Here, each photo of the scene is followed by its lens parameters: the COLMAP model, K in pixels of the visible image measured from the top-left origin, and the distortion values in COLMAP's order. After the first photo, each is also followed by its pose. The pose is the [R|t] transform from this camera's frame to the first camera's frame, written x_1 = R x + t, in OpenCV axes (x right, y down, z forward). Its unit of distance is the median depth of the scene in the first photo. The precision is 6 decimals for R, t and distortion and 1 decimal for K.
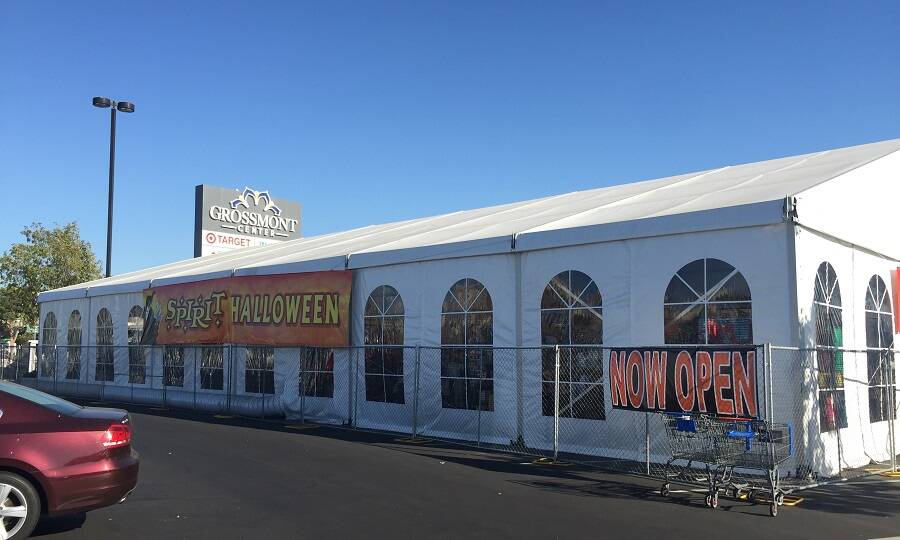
lens RADIAL K [[748.6, 0, 450.1], [0, 748.6, 285.7], [0, 0, 1]] dist [0.051630, 0.002338]
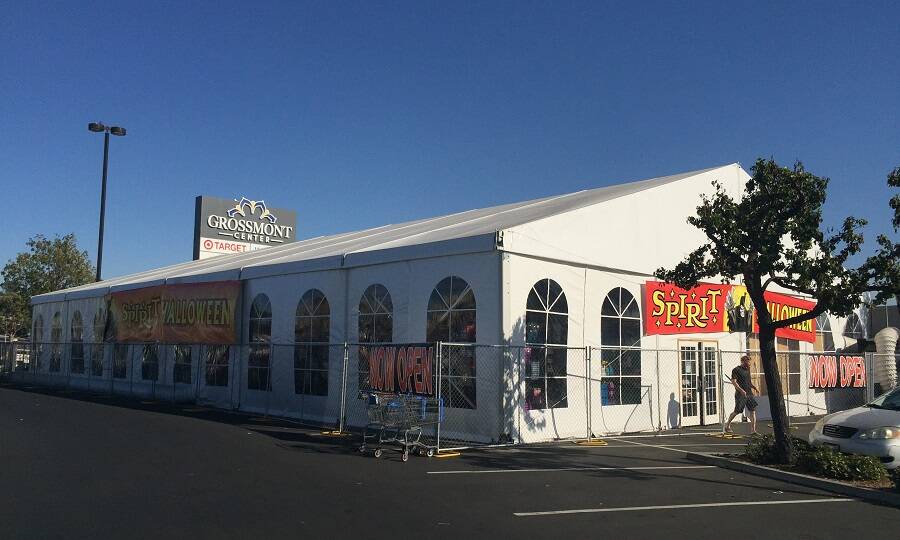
lens RADIAL K [[759.4, 0, 465.3], [0, 759.4, 266.7], [0, 0, 1]] dist [0.085463, -0.103122]
pose [[0.998311, -0.000624, -0.058090, 0.201534], [-0.000745, 0.999723, -0.023531, -0.009658], [0.058089, 0.023535, 0.998034, -0.142131]]
